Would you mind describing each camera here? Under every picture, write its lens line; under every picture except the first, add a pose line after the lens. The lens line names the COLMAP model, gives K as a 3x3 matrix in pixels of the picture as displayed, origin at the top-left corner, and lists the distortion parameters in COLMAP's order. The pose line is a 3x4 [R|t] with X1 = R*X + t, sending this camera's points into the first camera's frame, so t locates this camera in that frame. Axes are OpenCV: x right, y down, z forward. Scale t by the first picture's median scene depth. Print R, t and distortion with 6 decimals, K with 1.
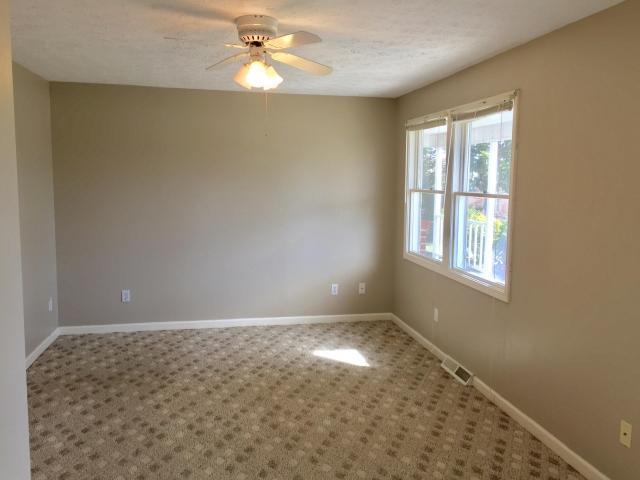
lens RADIAL K [[553.8, 0, 319.2], [0, 553.8, 239.2], [0, 0, 1]] dist [0.053513, -0.035875]
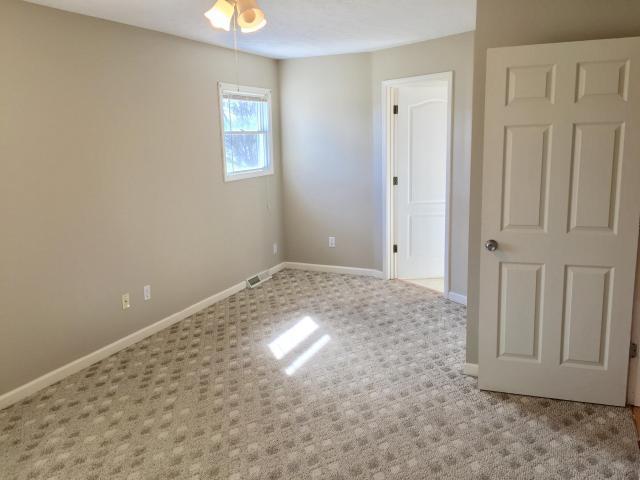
lens RADIAL K [[553.8, 0, 320.4], [0, 553.8, 240.2], [0, 0, 1]] dist [0.053513, -0.035875]
pose [[-0.823939, -0.098248, 0.558097, -0.601861], [0.078273, 0.955685, 0.283796, -0.175641], [-0.561247, 0.277514, -0.779735, 1.438115]]
